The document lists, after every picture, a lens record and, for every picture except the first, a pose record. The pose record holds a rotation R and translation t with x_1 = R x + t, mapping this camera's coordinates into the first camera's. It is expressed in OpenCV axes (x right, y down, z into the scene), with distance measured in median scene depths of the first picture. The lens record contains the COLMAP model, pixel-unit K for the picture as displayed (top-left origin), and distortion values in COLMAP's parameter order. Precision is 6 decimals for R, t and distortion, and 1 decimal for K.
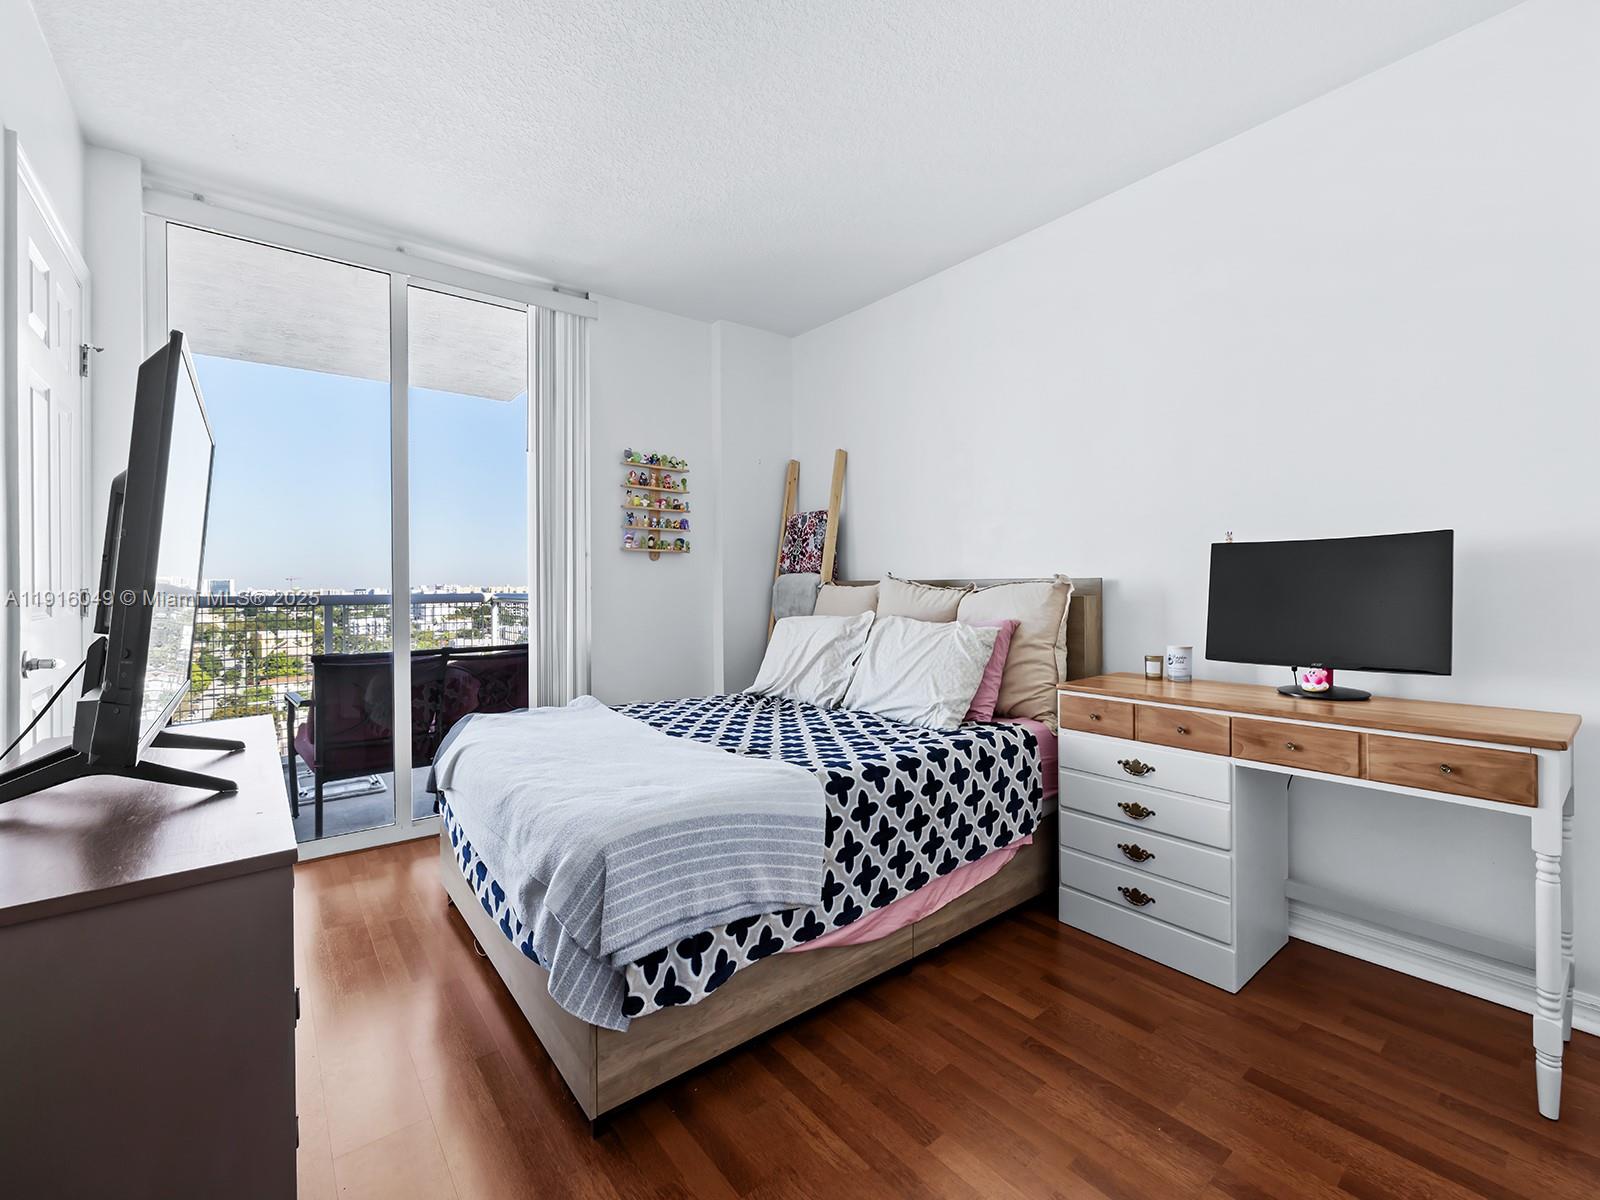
lens RADIAL K [[683.0, 0, 797.4], [0, 683.0, 584.5], [0, 0, 1]] dist [-0.016625, -0.000050]
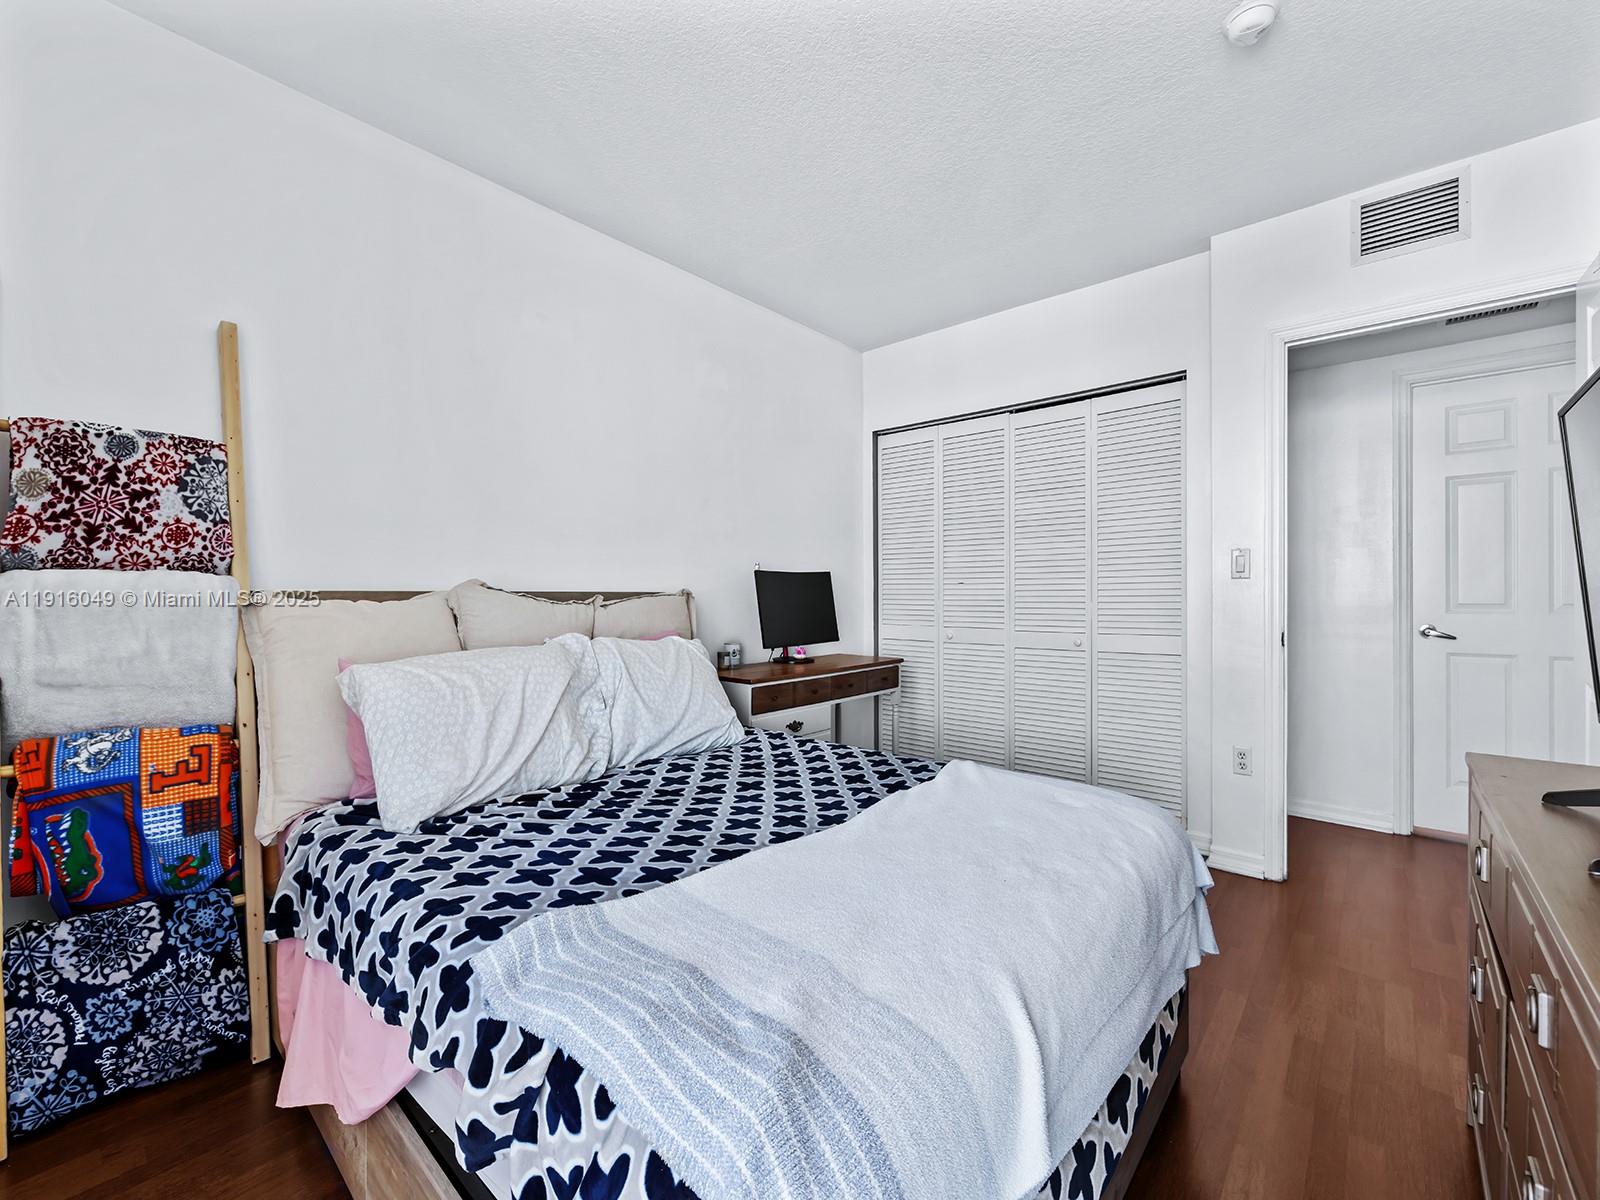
lens RADIAL K [[672.5, 0, 794.8], [0, 672.5, 597.6], [0, 0, 1]] dist [-0.000987, -0.000031]
pose [[-0.179540, 0.010808, 0.983691, -0.684621], [0.009200, 0.999914, -0.009307, 0.012176], [-0.983708, 0.007379, -0.179624, 0.952881]]
